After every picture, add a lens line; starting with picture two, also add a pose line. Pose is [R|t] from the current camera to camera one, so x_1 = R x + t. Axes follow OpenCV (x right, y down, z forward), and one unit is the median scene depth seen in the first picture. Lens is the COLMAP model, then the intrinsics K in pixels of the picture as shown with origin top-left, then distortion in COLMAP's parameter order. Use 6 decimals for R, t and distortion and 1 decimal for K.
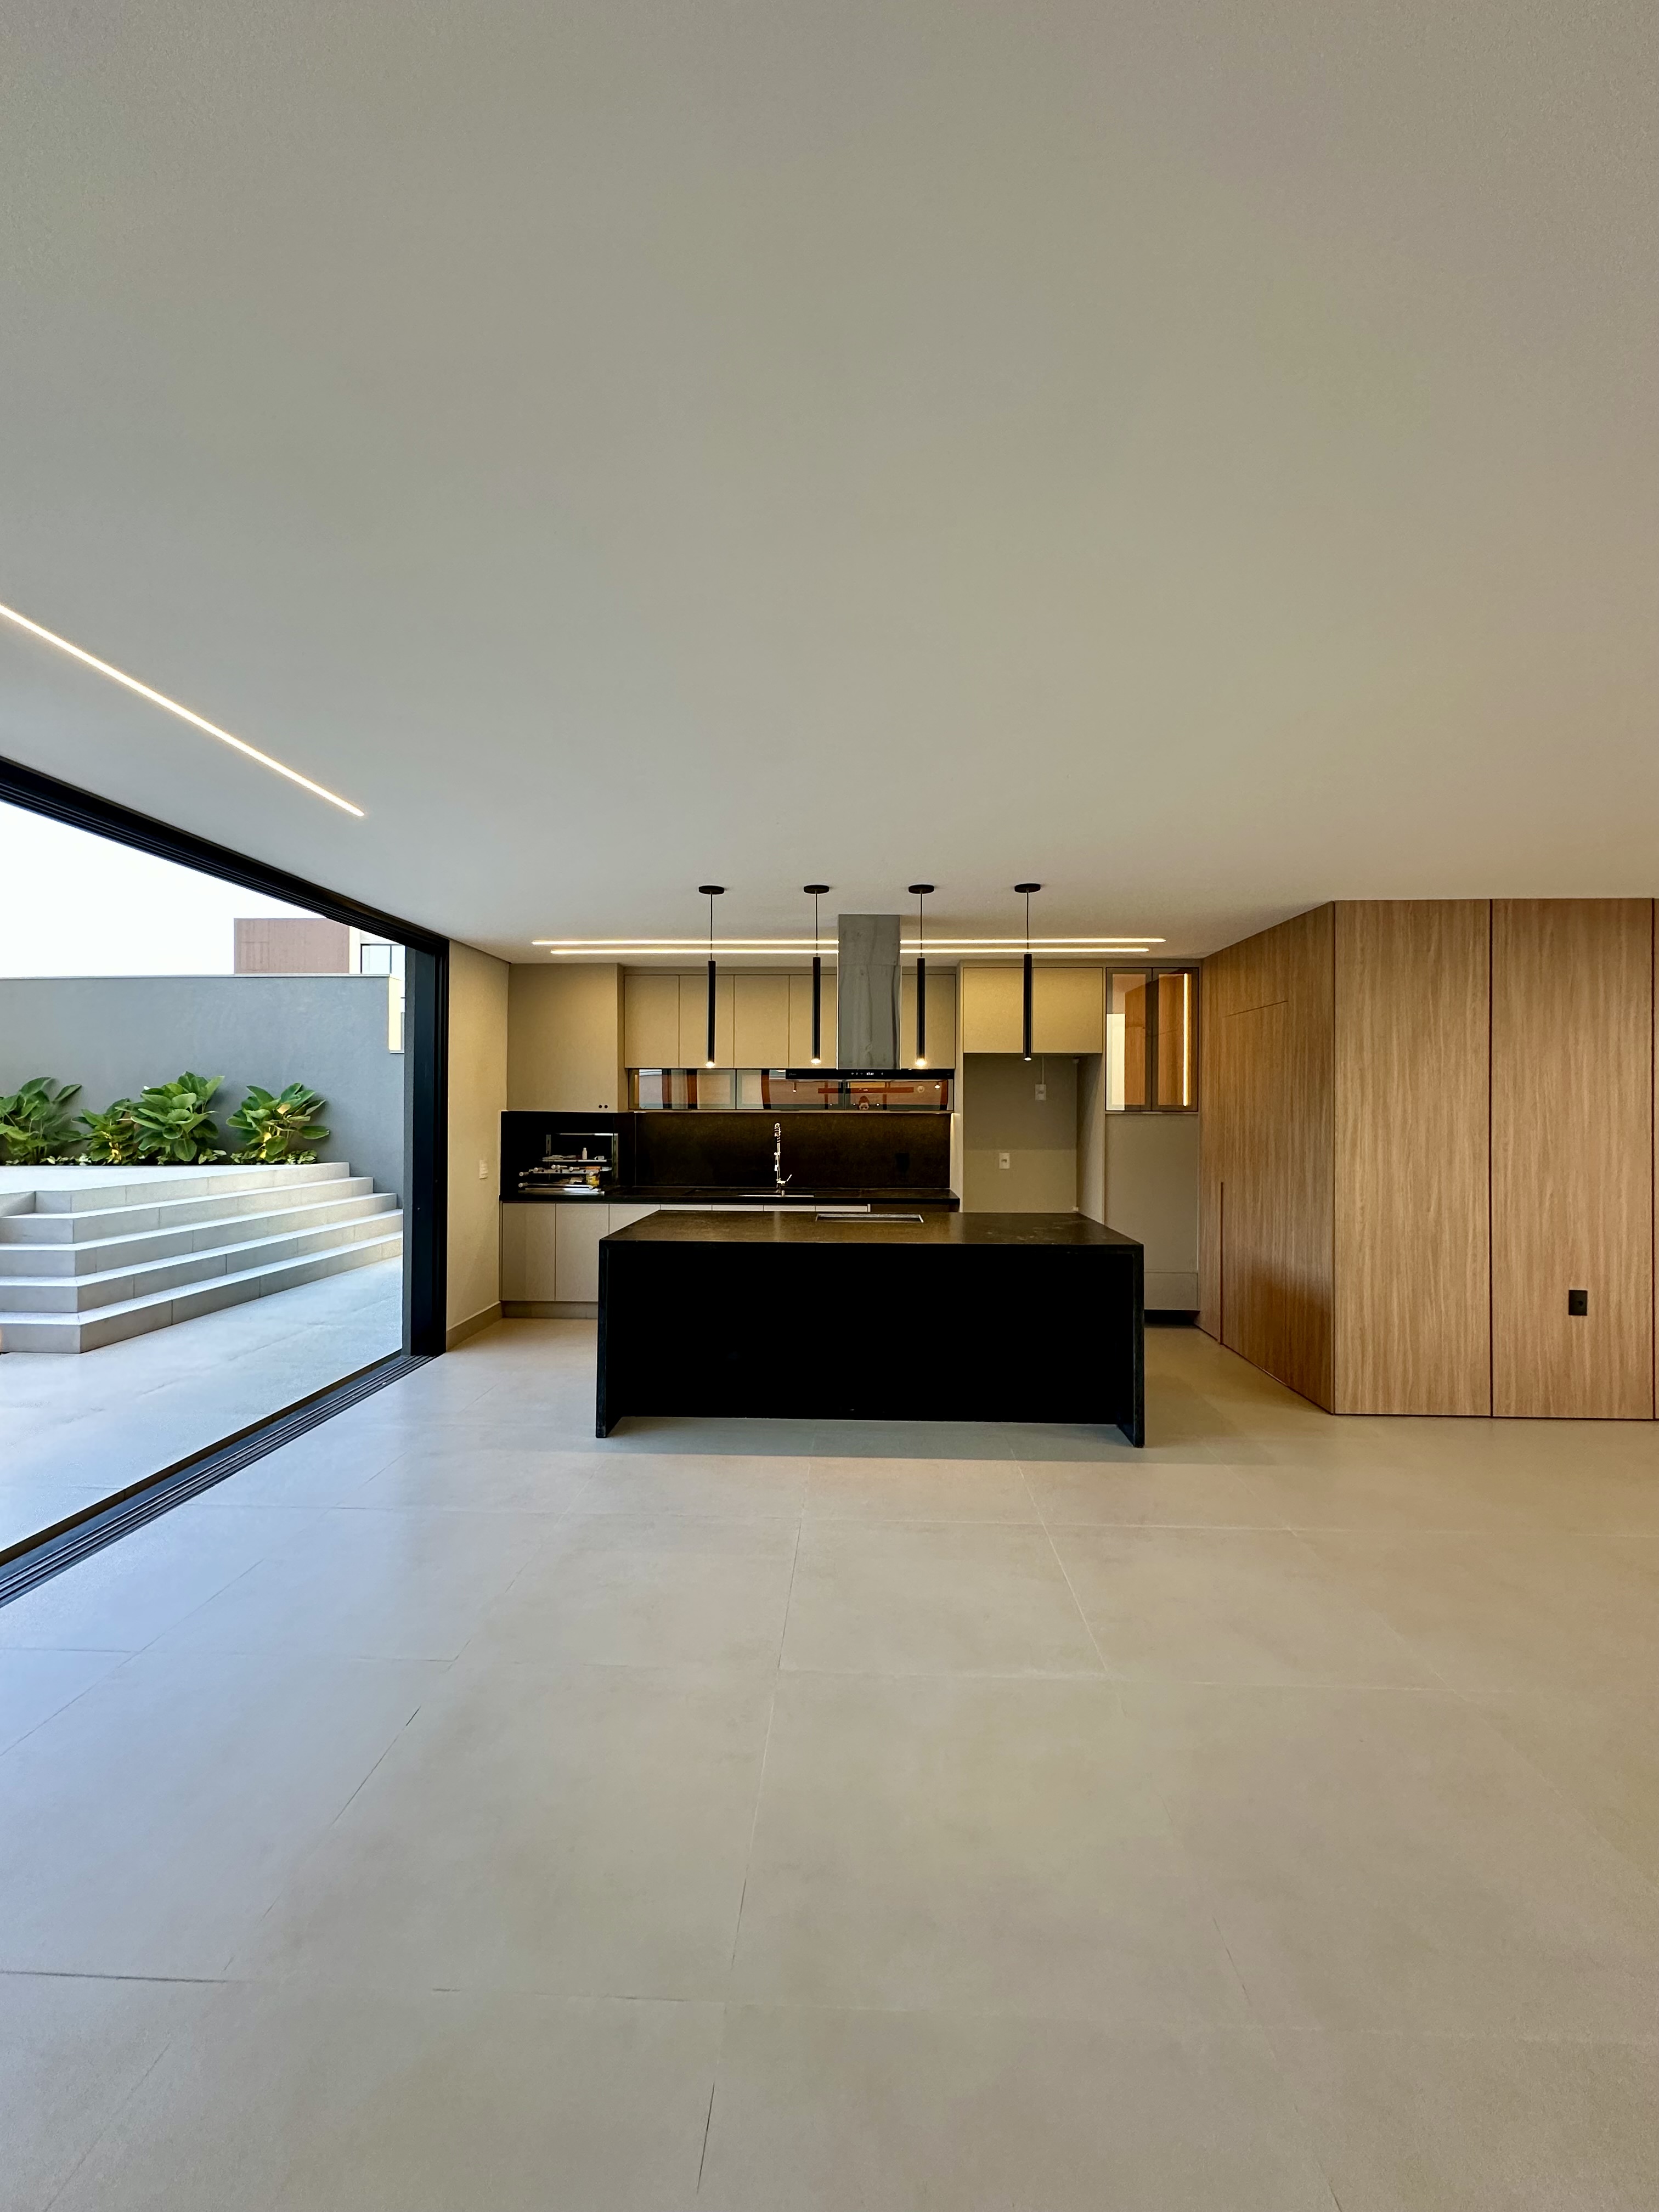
lens RADIAL K [[888.8, 0, 821.8], [0, 888.8, 1105.8], [0, 0, 1]] dist [-0.006486, 0.001566]
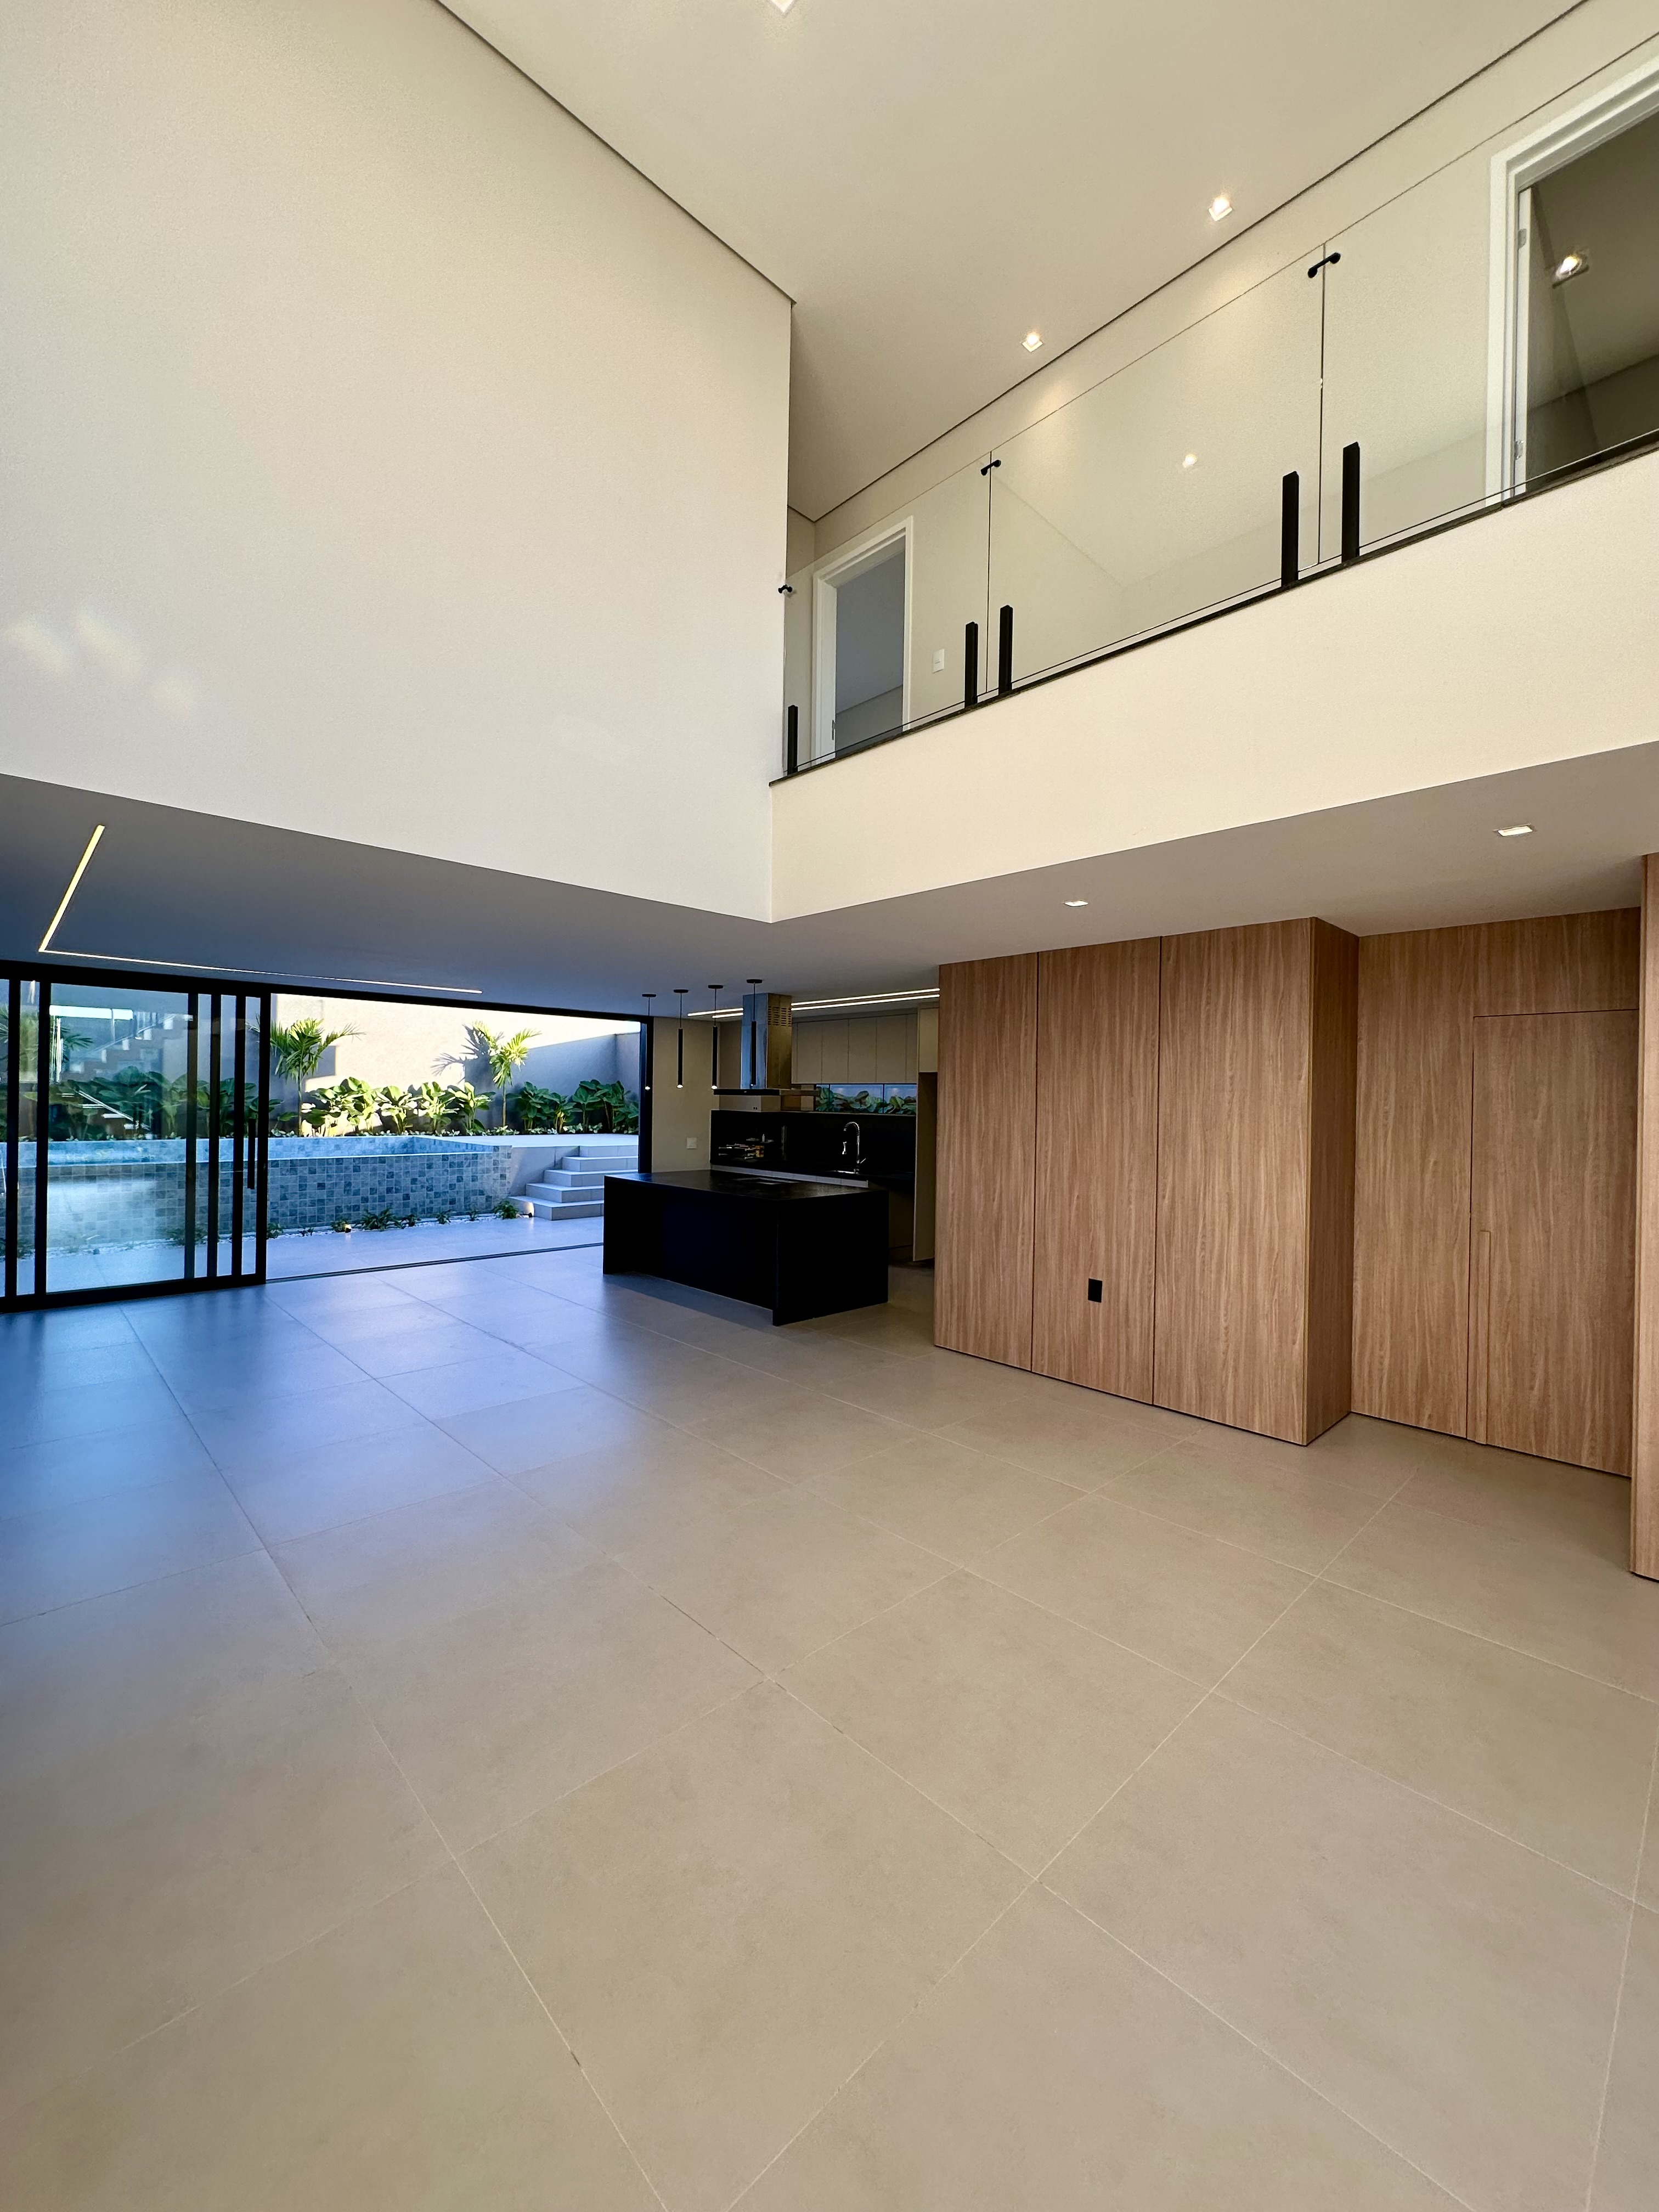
lens RADIAL K [[888.8, 0, 836.7], [0, 888.8, 1101.1], [0, 0, 1]] dist [-0.006486, 0.001566]
pose [[0.721239, 0.009989, -0.692614, 1.369158], [-0.009567, 0.999944, 0.004459, -0.028268], [0.692620, 0.003410, 0.721294, -0.078698]]
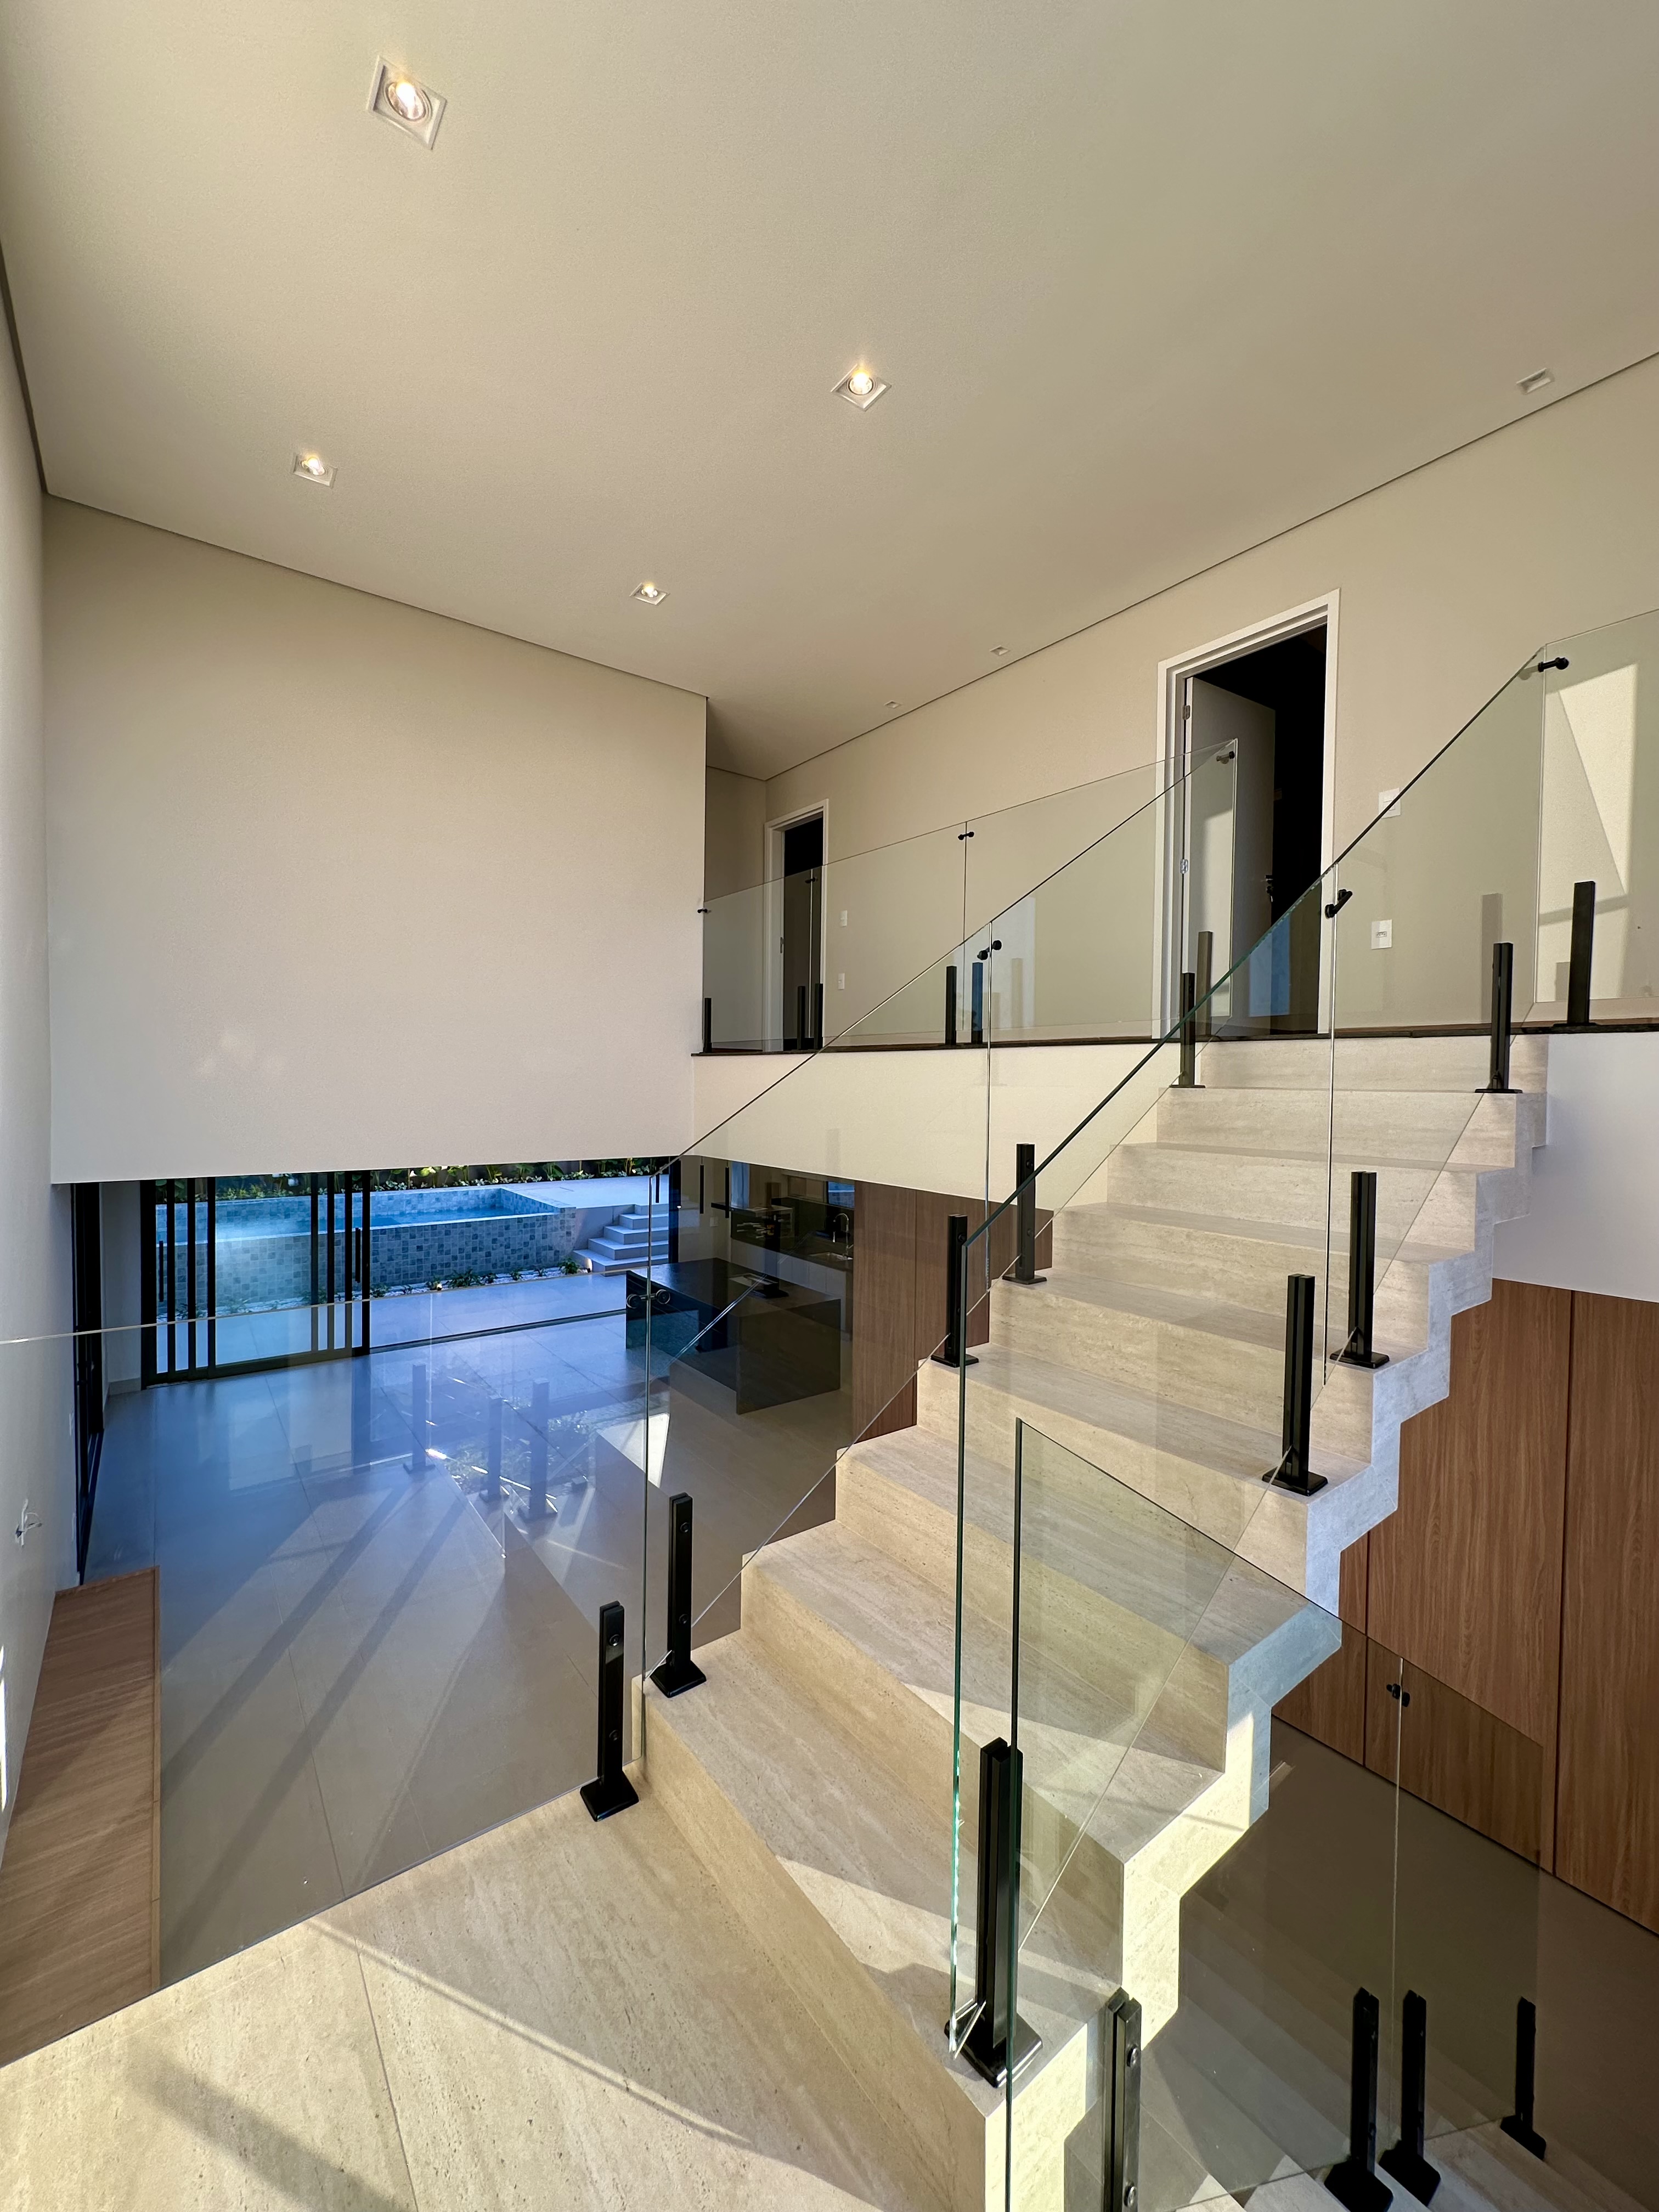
lens RADIAL K [[888.8, 0, 828.8], [0, 888.8, 1096.2], [0, 0, 1]] dist [-0.006486, 0.001566]
pose [[0.632710, 0.017729, -0.774186, 1.838337], [-0.008339, 0.999836, 0.016082, -0.351817], [0.774344, -0.003719, 0.632754, -0.120491]]
